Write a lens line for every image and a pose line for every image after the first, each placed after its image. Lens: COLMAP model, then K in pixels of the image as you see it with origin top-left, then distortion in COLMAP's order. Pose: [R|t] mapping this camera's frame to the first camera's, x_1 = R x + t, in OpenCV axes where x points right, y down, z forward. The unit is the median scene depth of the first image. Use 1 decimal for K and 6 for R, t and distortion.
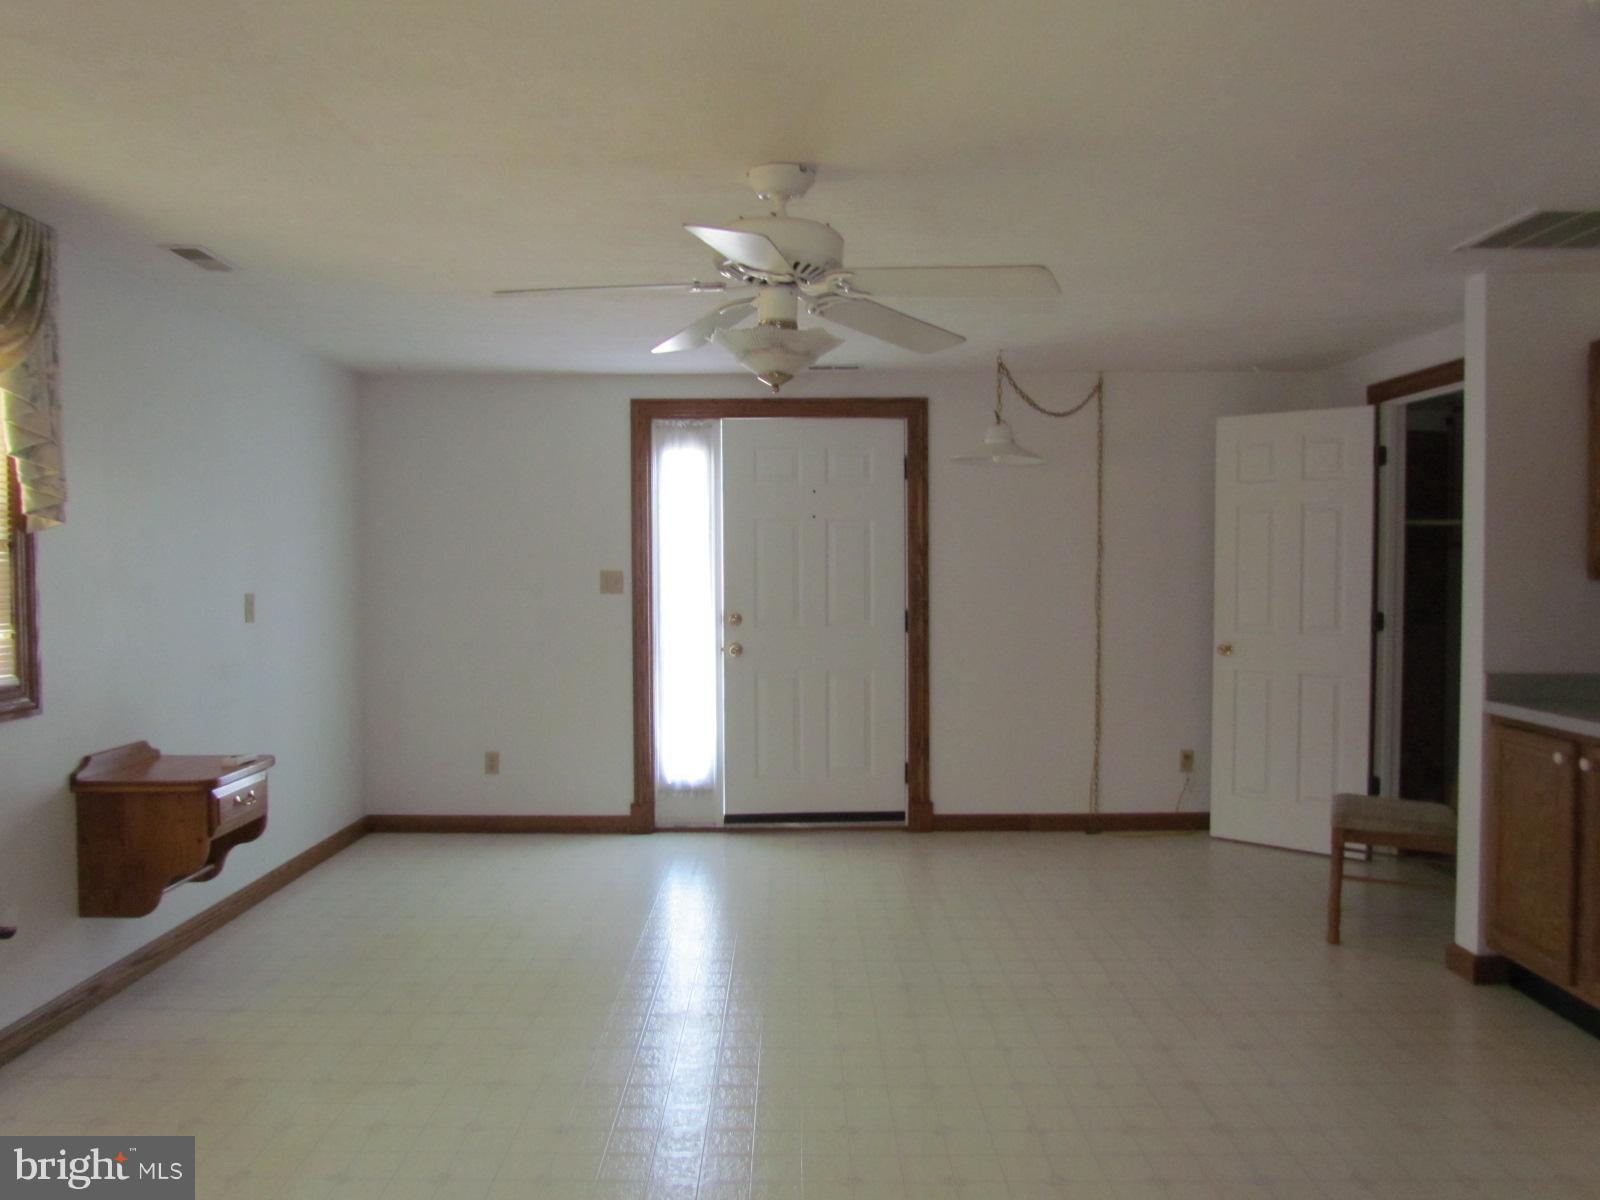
lens RADIAL K [[1146.9, 0, 790.6], [0, 1146.9, 601.0], [0, 0, 1]] dist [-0.018797, -0.000697]
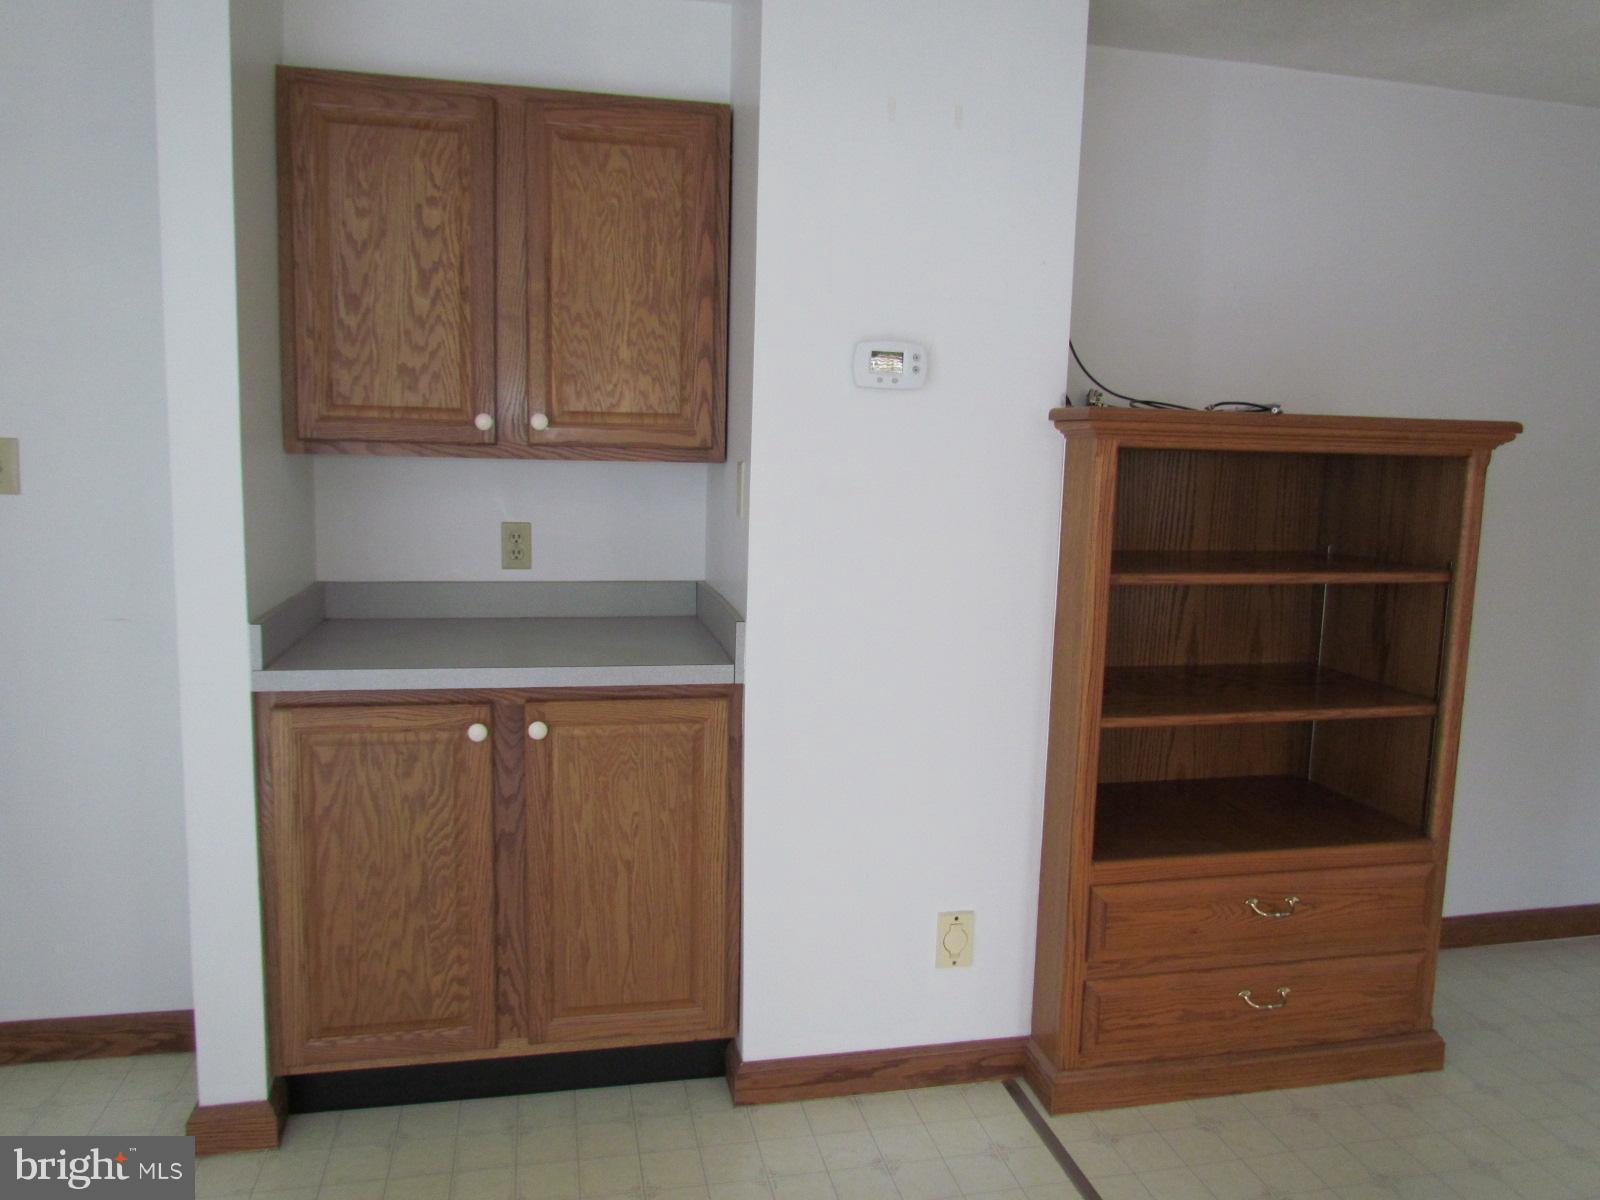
lens RADIAL K [[1146.9, 0, 789.3], [0, 1146.9, 601.4], [0, 0, 1]] dist [-0.018797, -0.000697]
pose [[-0.224399, -0.130889, 0.965667, 0.004496], [0.006206, 0.990727, 0.135728, -0.014376], [-0.974478, 0.036450, -0.221506, 0.557013]]
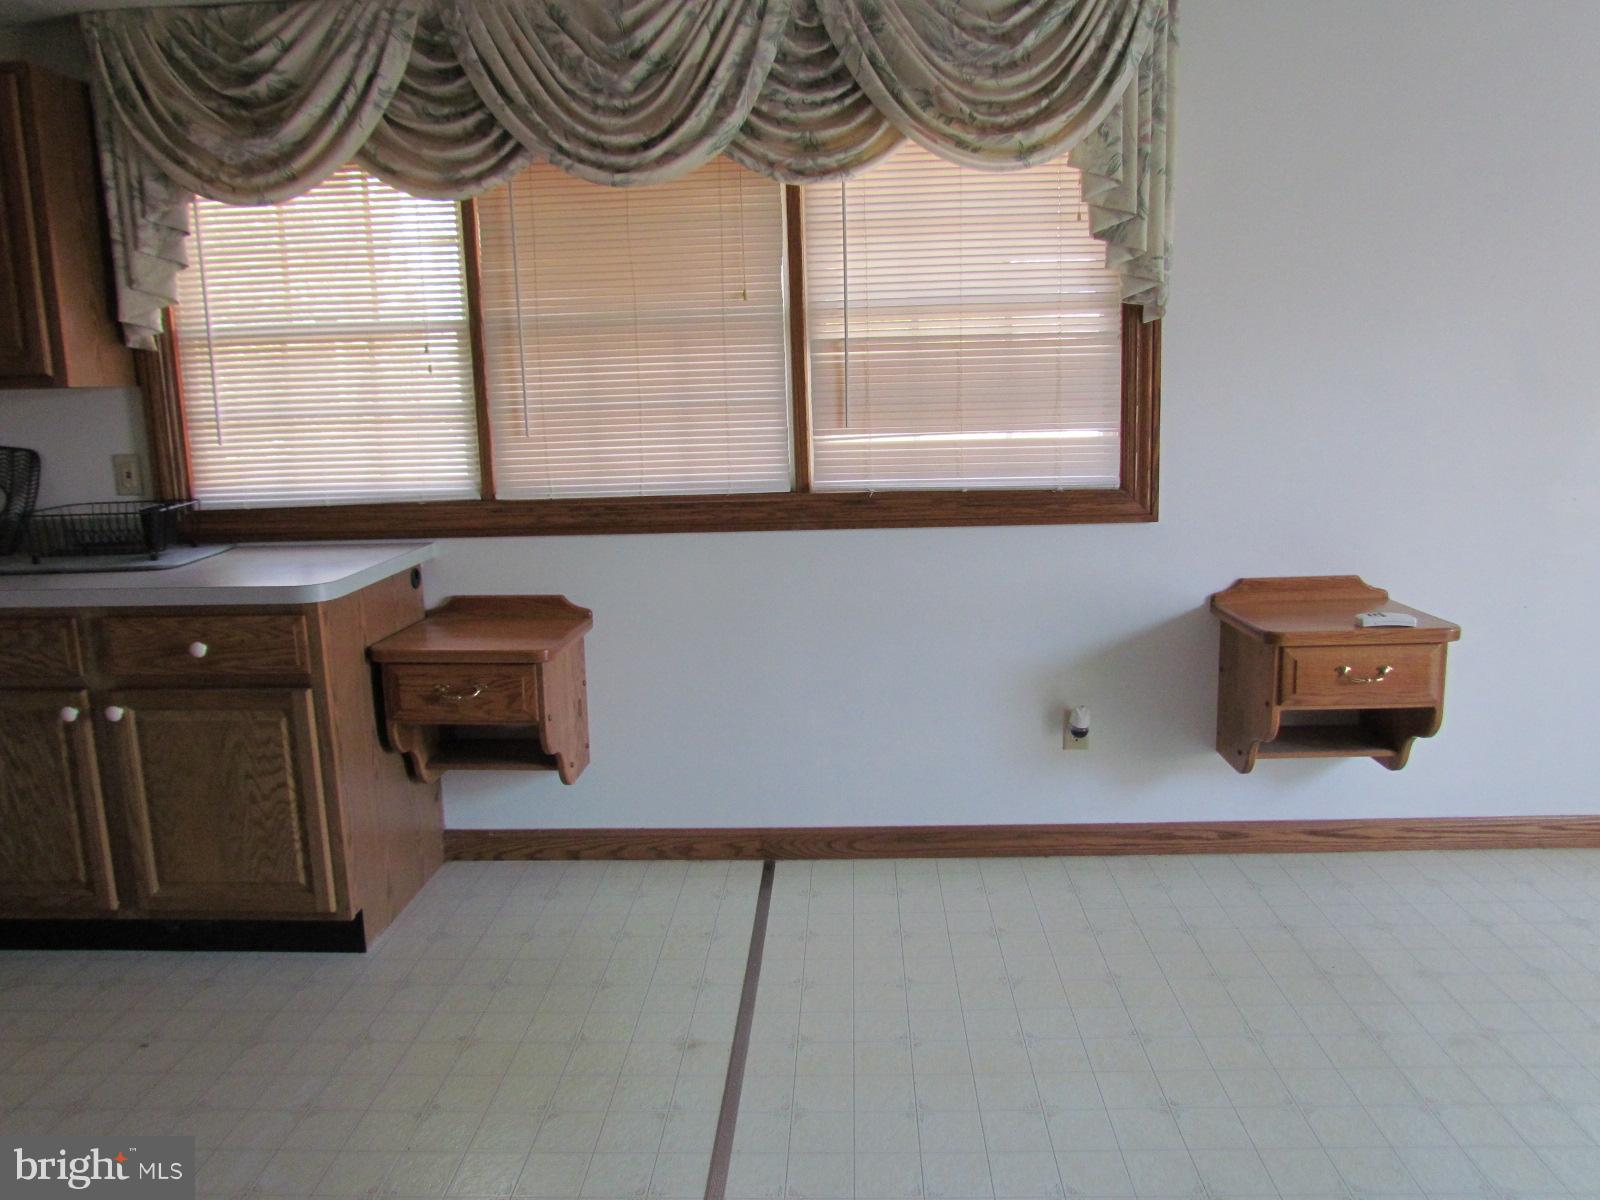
lens RADIAL K [[1146.9, 0, 797.0], [0, 1146.9, 599.3], [0, 0, 1]] dist [-0.018797, -0.000697]
pose [[-0.036176, 0.175224, -0.983864, 0.159733], [-0.004230, 0.984473, 0.175488, -0.000432], [0.999336, 0.010510, -0.034873, 0.423478]]
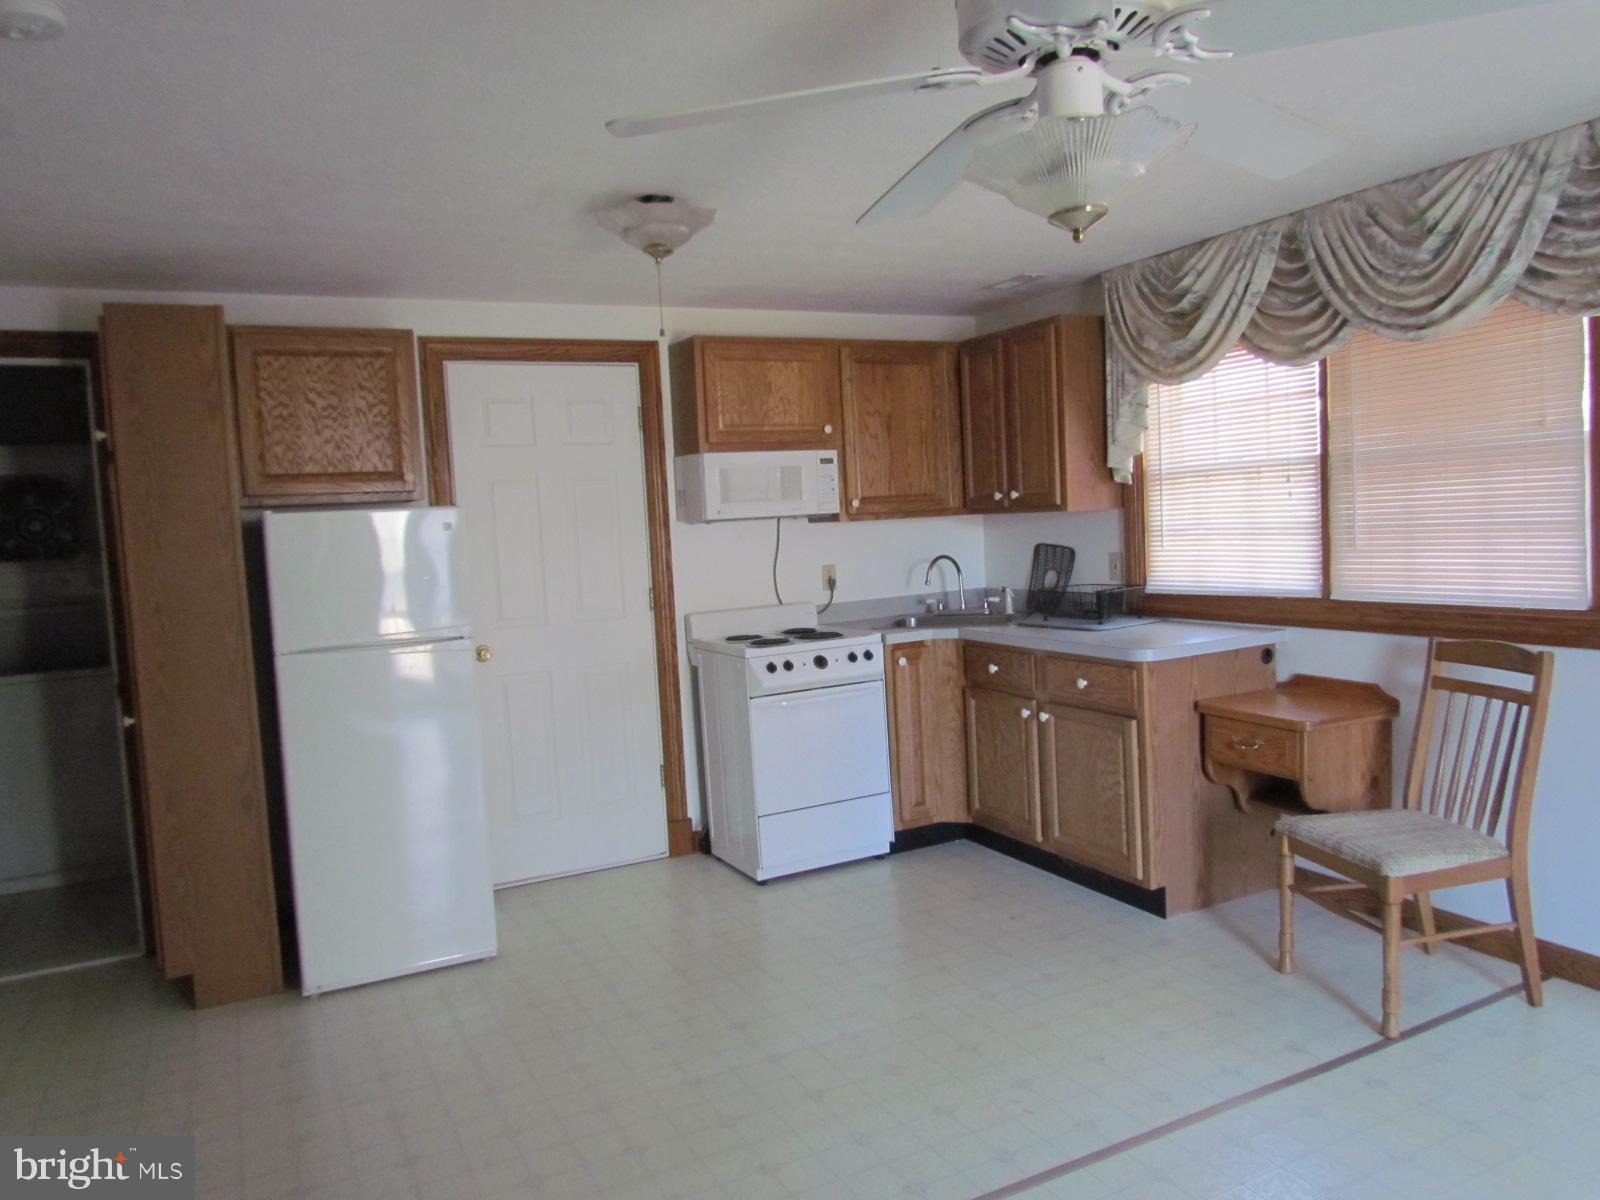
lens RADIAL K [[1146.9, 0, 798.5], [0, 1146.9, 602.8], [0, 0, 1]] dist [-0.018797, -0.000697]
pose [[-0.887984, 0.075164, -0.453691, 0.196020], [0.033198, 0.994456, 0.099777, -0.025381], [0.458675, 0.073539, -0.885556, 0.709010]]
